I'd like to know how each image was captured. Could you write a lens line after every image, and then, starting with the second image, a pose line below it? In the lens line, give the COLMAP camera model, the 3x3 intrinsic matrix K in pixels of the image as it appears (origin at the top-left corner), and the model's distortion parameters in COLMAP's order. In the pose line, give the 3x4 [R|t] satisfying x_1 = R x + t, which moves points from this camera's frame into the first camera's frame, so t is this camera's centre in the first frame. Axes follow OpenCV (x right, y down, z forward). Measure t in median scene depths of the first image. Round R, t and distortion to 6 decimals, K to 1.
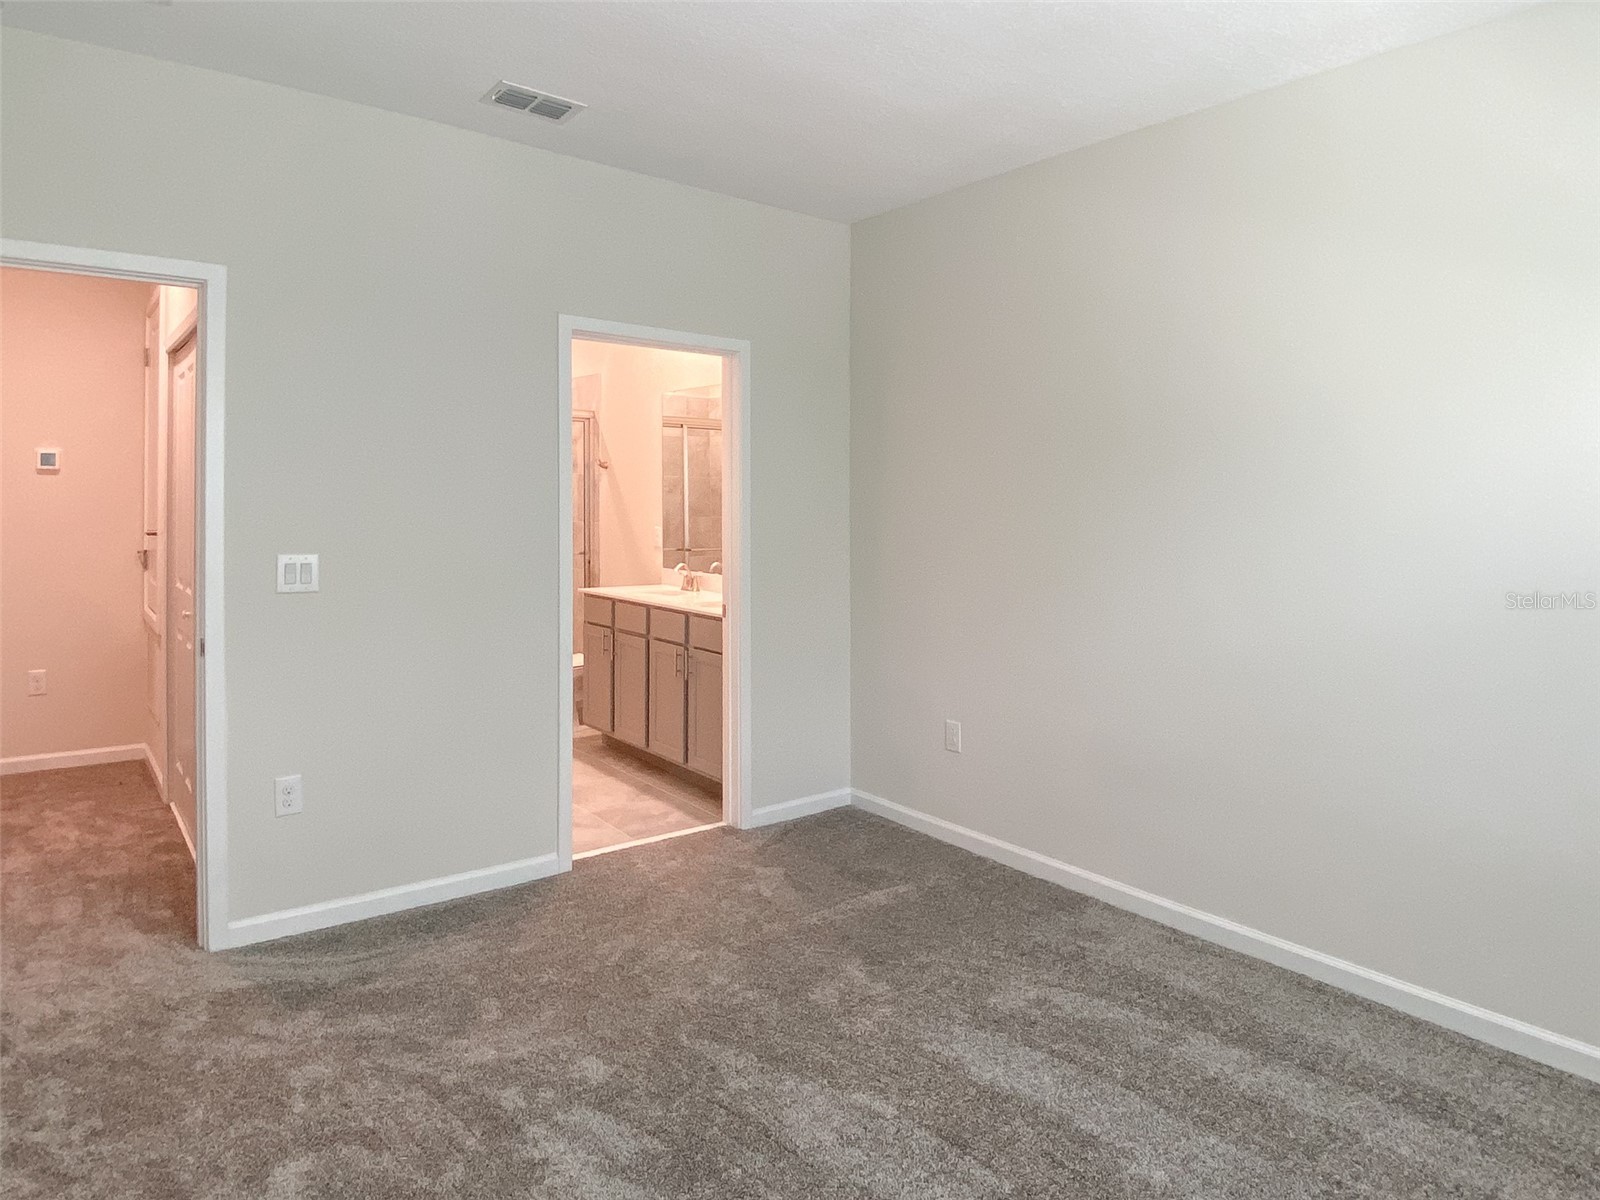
lens RADIAL K [[958.5, 0, 800.2], [0, 958.5, 518.4], [0, 0, 1]] dist [-0.041421, -0.001279]
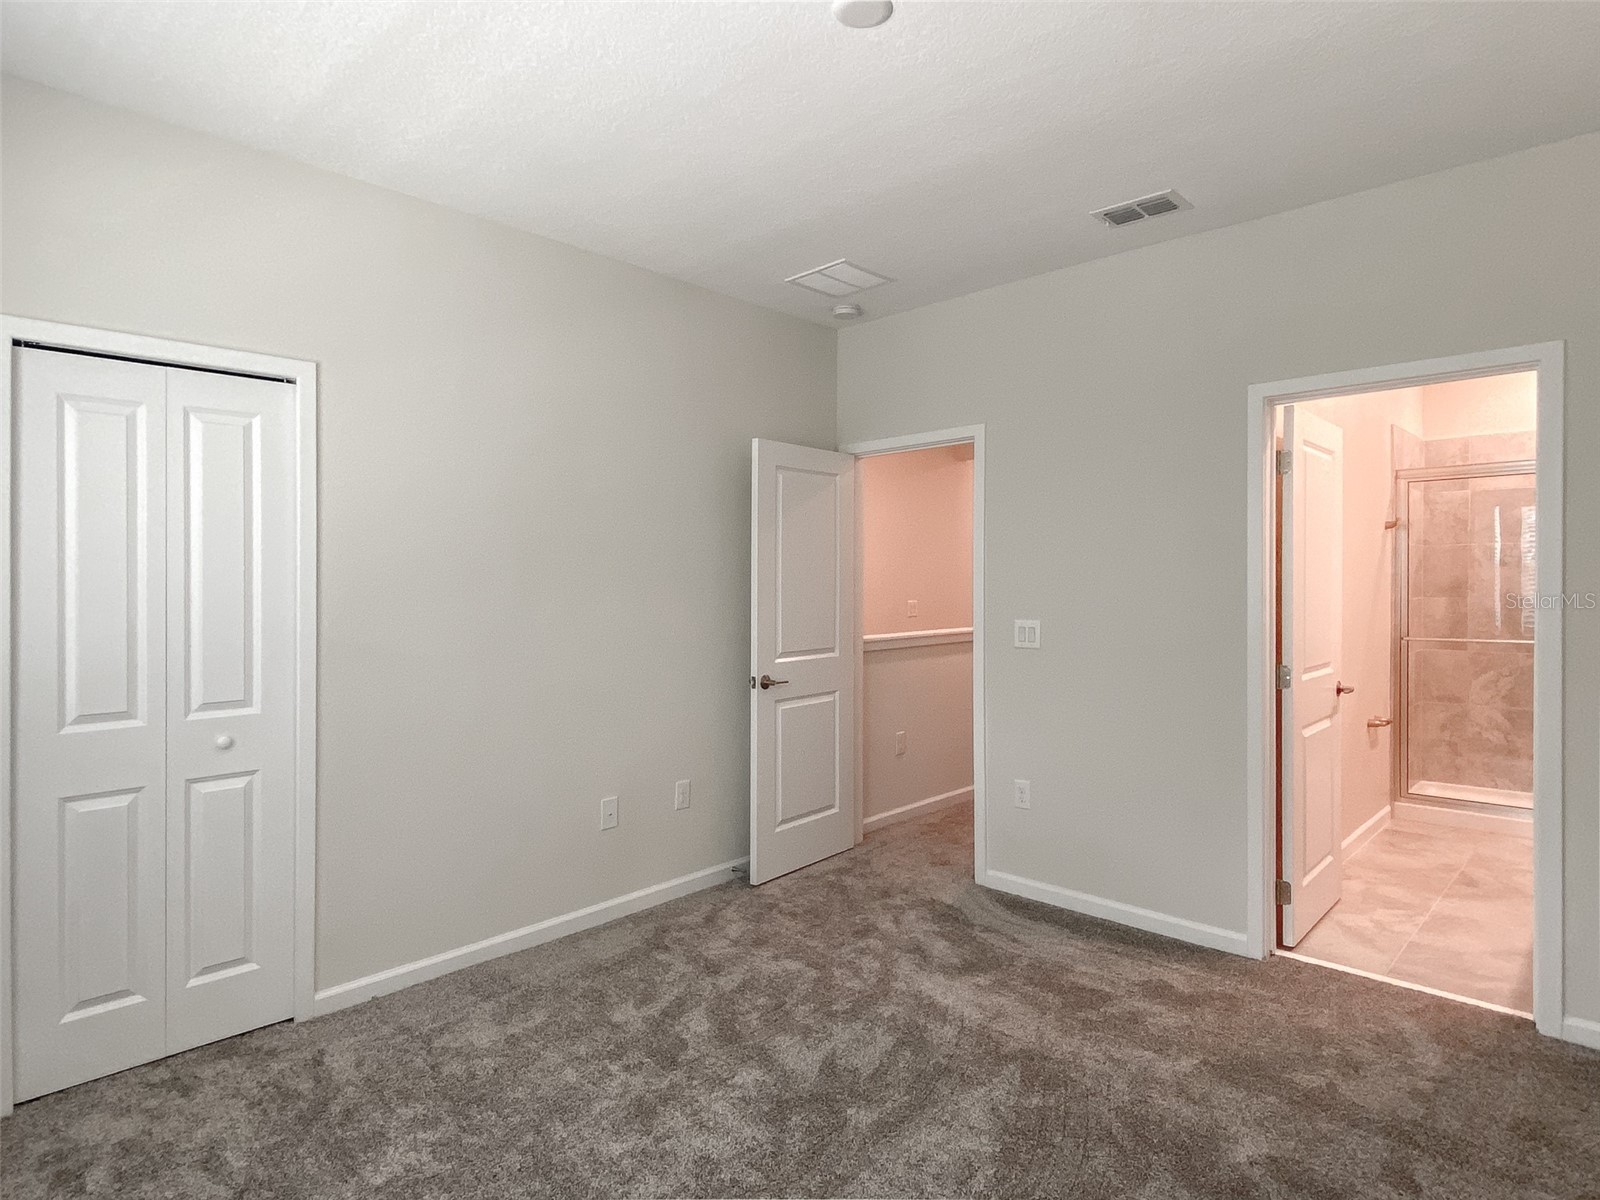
lens RADIAL K [[908.1, 0, 800.0], [0, 908.1, 600.0], [0, 0, 1]] dist [0.005049, -0.000948]
pose [[0.134384, 0.006643, -0.990907, 0.729709], [-0.003053, 0.999976, 0.006290, 0.001867], [0.990925, 0.002180, 0.134401, 0.497500]]
